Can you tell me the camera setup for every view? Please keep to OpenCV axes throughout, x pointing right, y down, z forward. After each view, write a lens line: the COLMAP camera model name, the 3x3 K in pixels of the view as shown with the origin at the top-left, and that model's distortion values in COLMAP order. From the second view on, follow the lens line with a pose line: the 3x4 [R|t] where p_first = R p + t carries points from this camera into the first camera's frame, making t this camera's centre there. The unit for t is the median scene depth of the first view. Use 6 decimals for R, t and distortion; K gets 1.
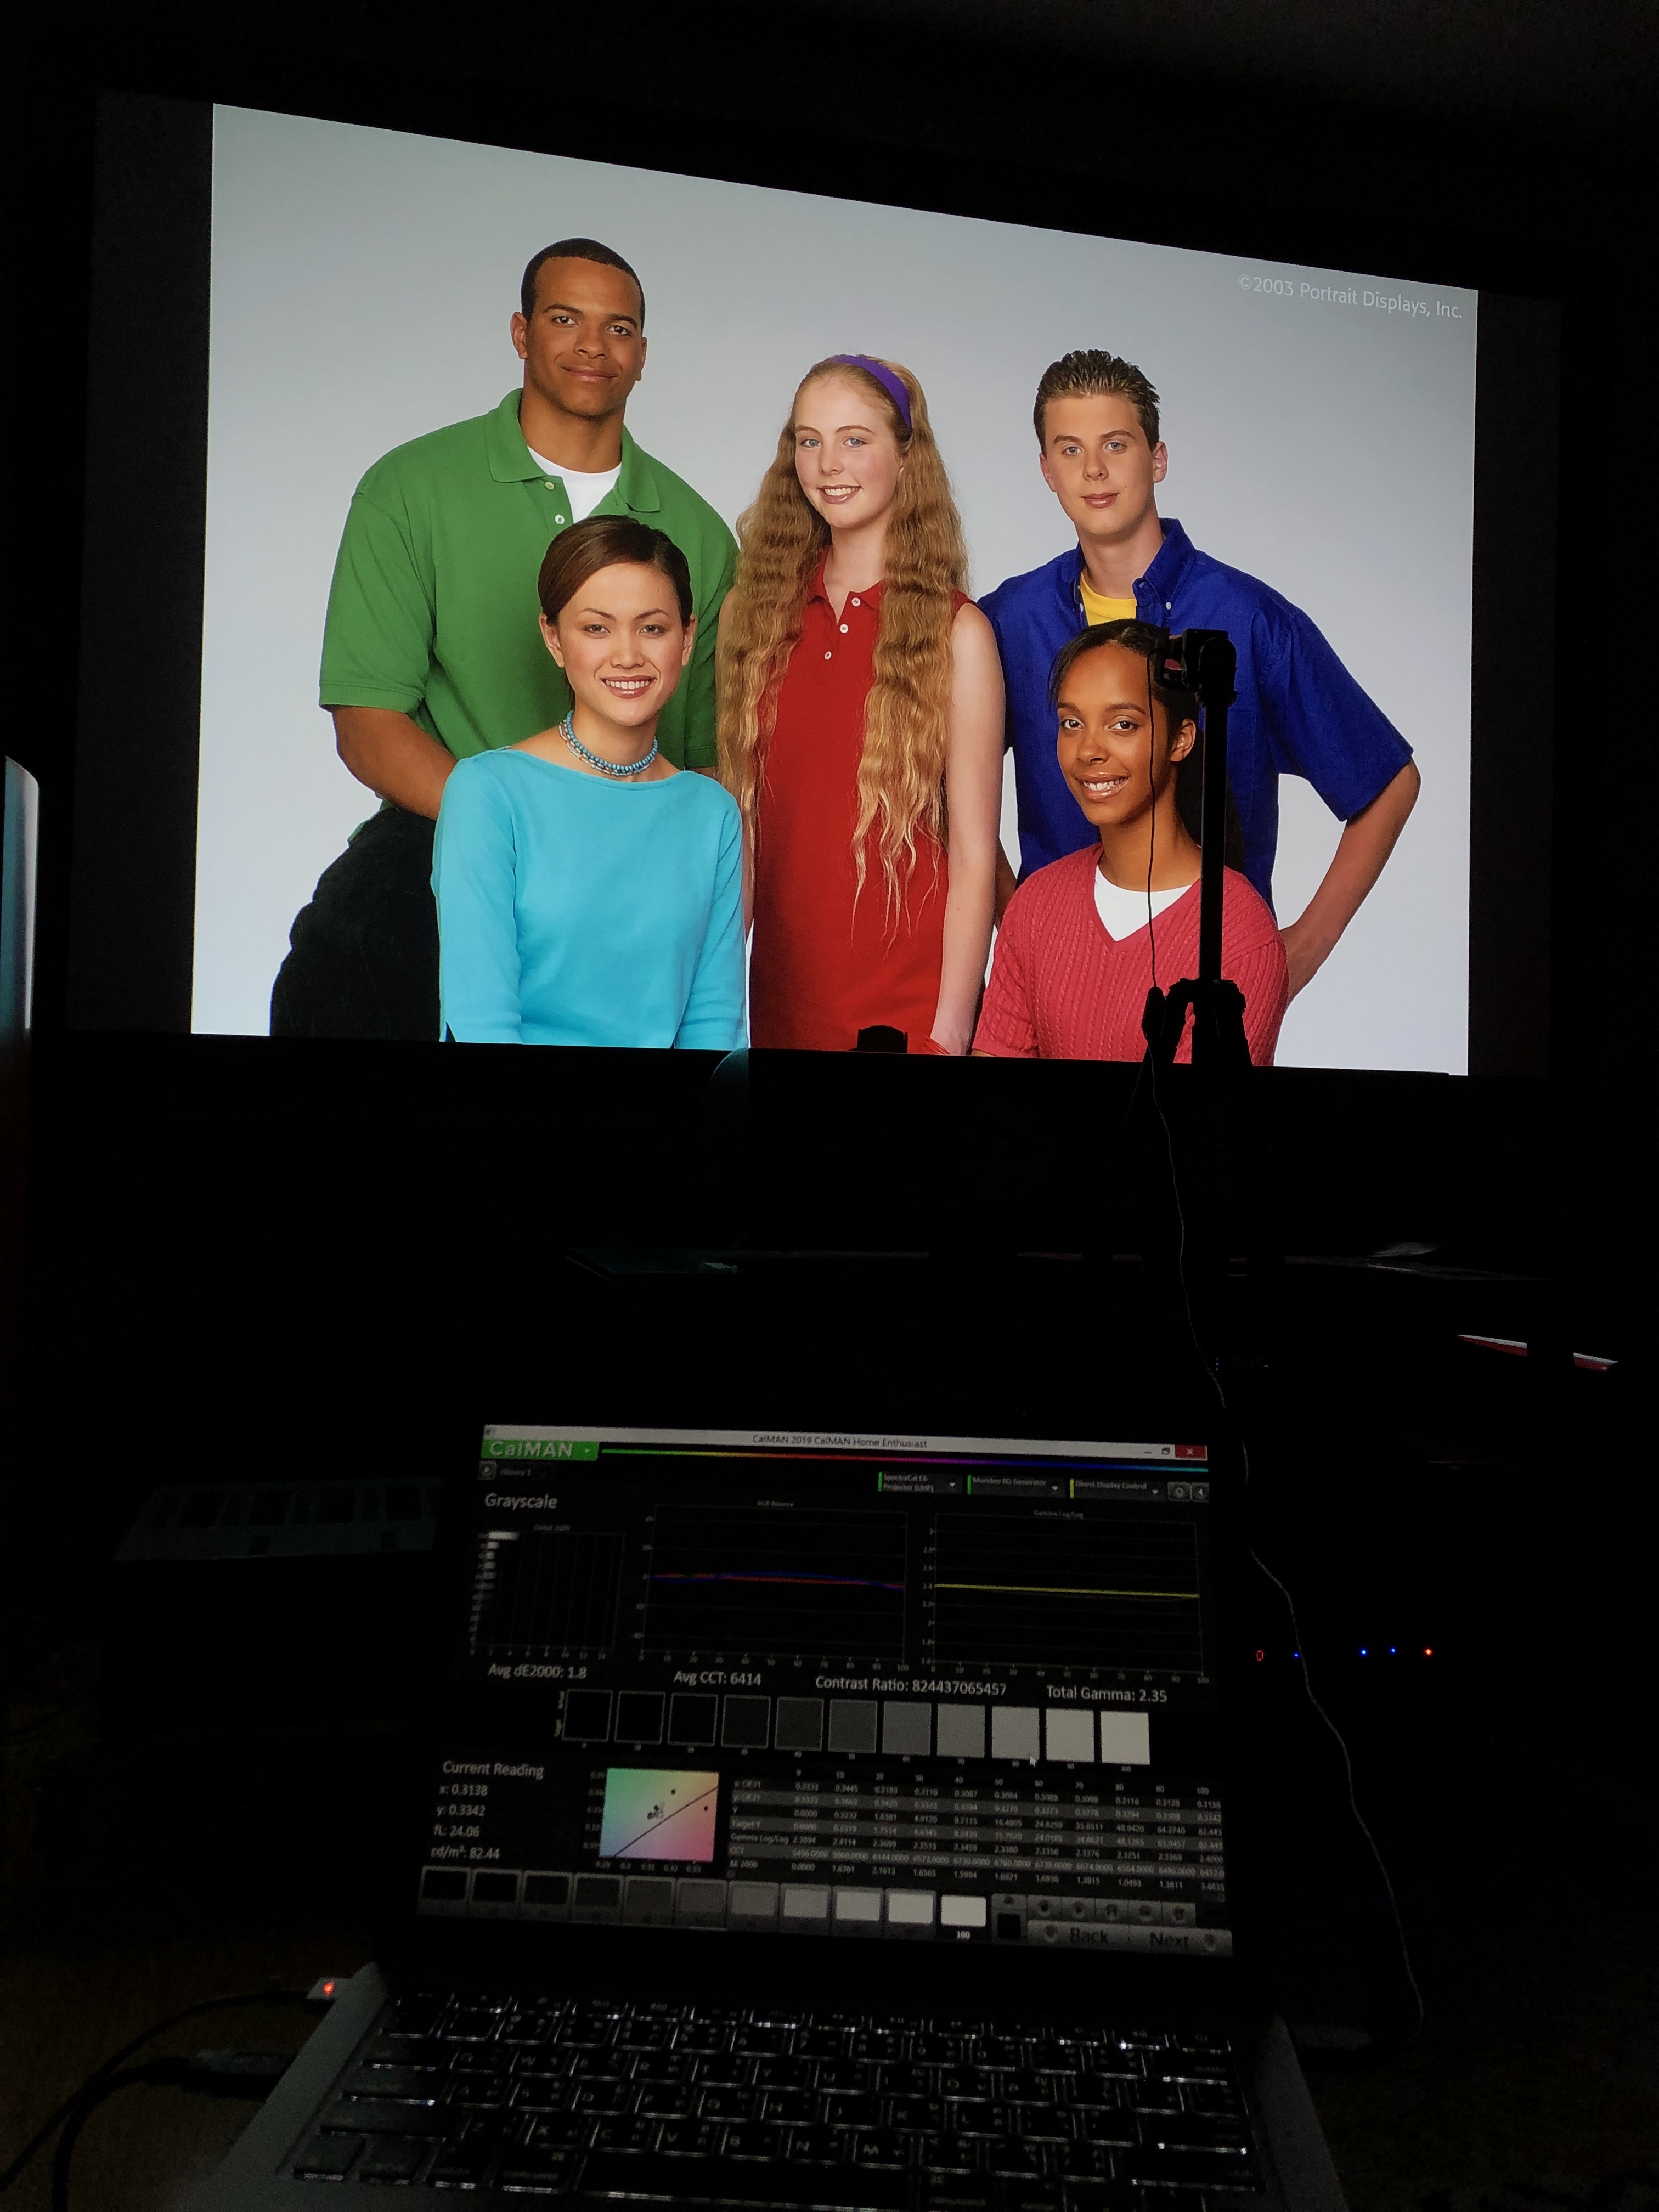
lens RADIAL K [[1800.8, 0, 829.1], [0, 1800.8, 1117.8], [0, 0, 1]] dist [0.042038, -0.033171]
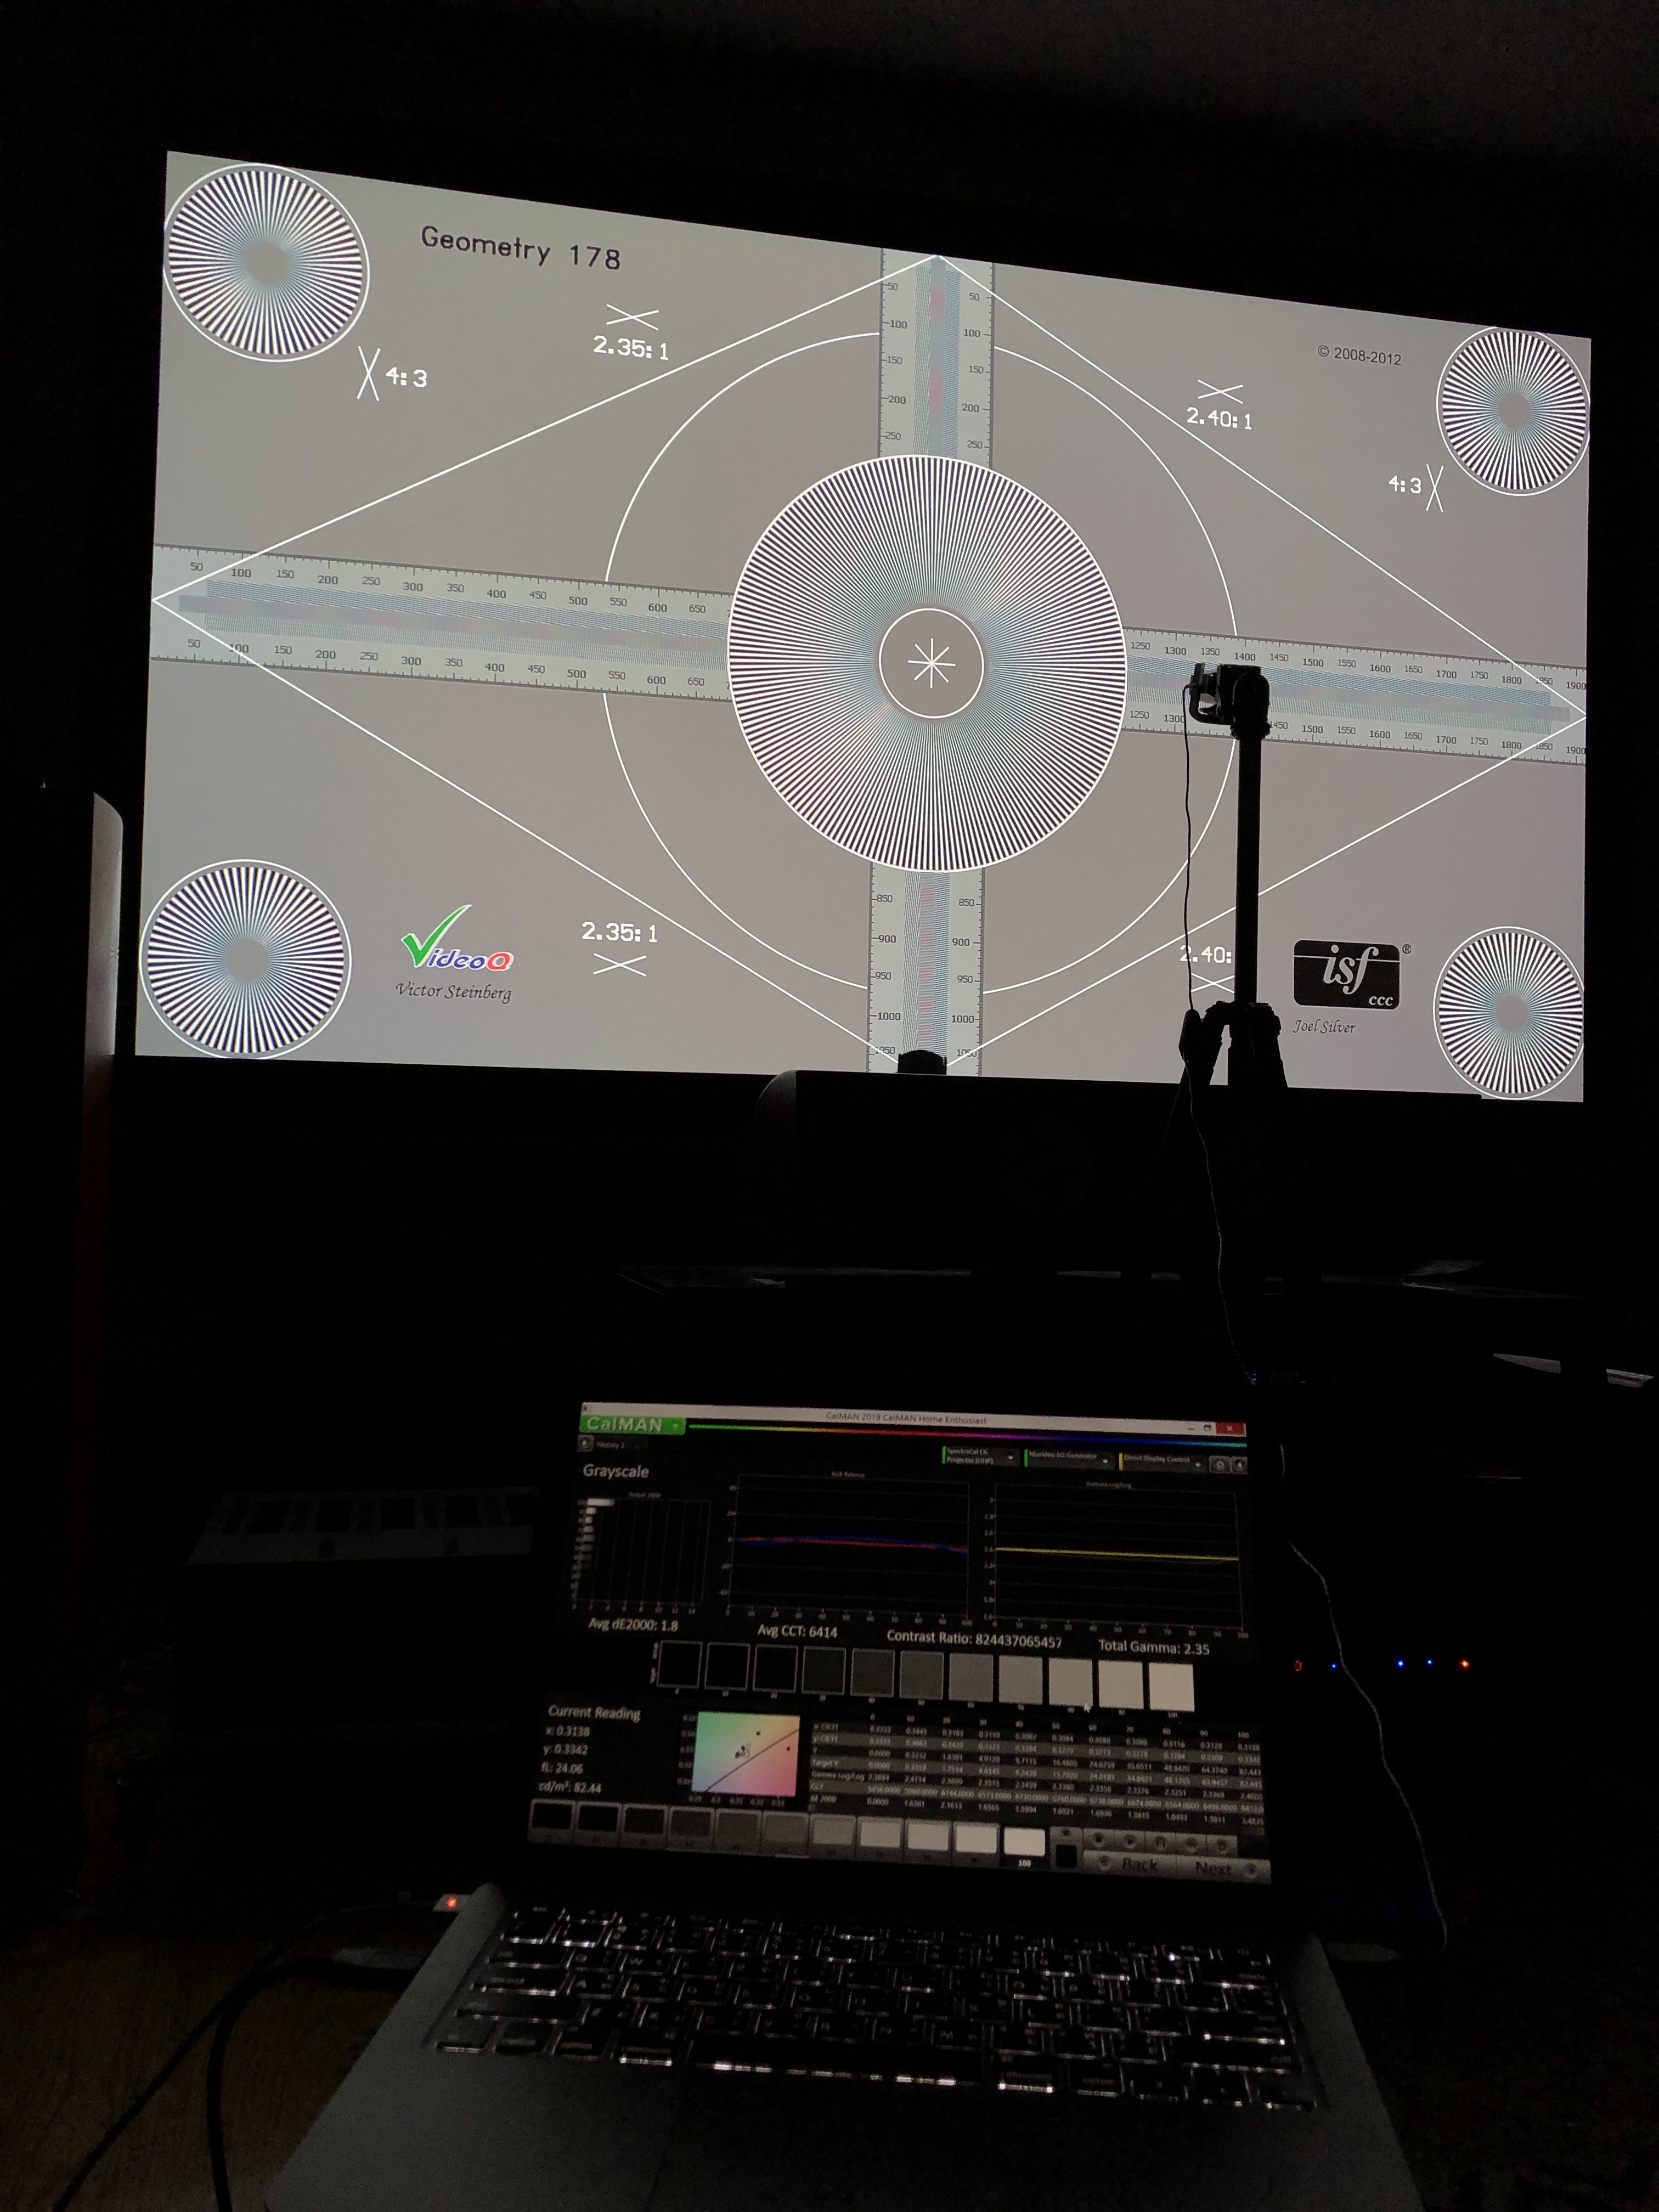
lens RADIAL K [[1800.8, 0, 819.8], [0, 1800.8, 1116.9], [0, 0, 1]] dist [0.042038, -0.033171]
pose [[0.999720, -0.001211, -0.023645, -0.022435], [0.000822, 0.999864, -0.016473, 0.016434], [0.023662, 0.016449, 0.999585, -0.102370]]
